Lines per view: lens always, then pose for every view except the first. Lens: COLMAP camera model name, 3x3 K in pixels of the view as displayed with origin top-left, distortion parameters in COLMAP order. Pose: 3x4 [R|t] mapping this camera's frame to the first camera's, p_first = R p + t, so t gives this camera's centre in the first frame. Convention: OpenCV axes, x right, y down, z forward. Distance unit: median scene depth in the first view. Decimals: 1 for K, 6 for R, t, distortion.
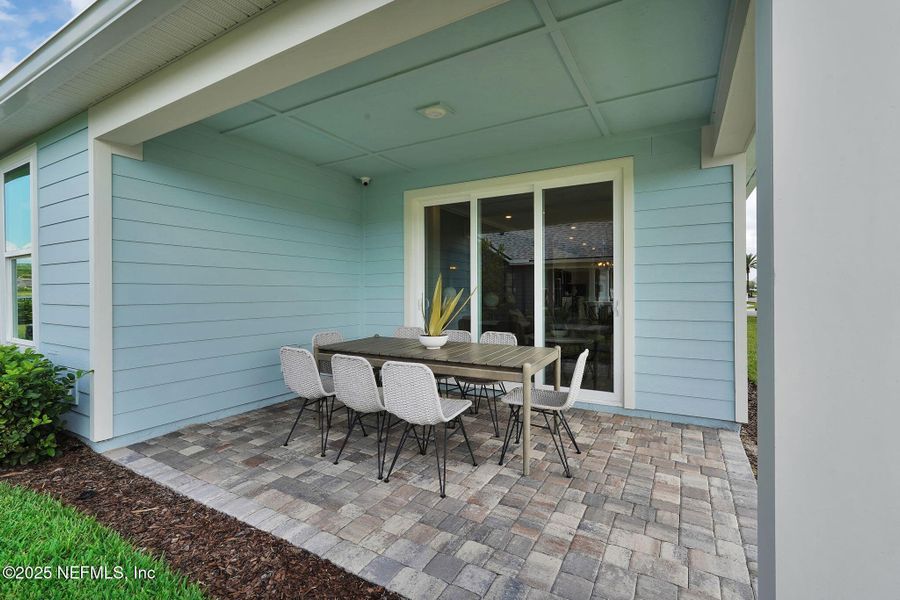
lens RADIAL K [[401.5, 0, 450.0], [0, 401.5, 300.0], [0, 0, 1]] dist [-0.009831, 0.000198]
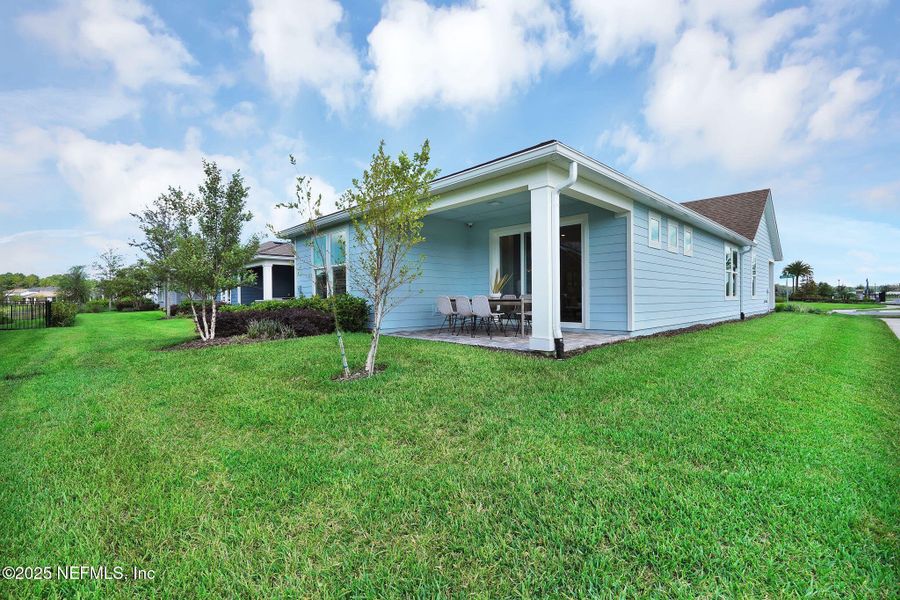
lens RADIAL K [[401.5, 0, 450.0], [0, 401.5, 300.0], [0, 0, 1]] dist [-0.009831, 0.000198]
pose [[0.957874, -0.007572, -0.287090, 0.328745], [0.003331, 0.999878, -0.015260, 0.134660], [0.287170, 0.013661, 0.957782, -1.182076]]
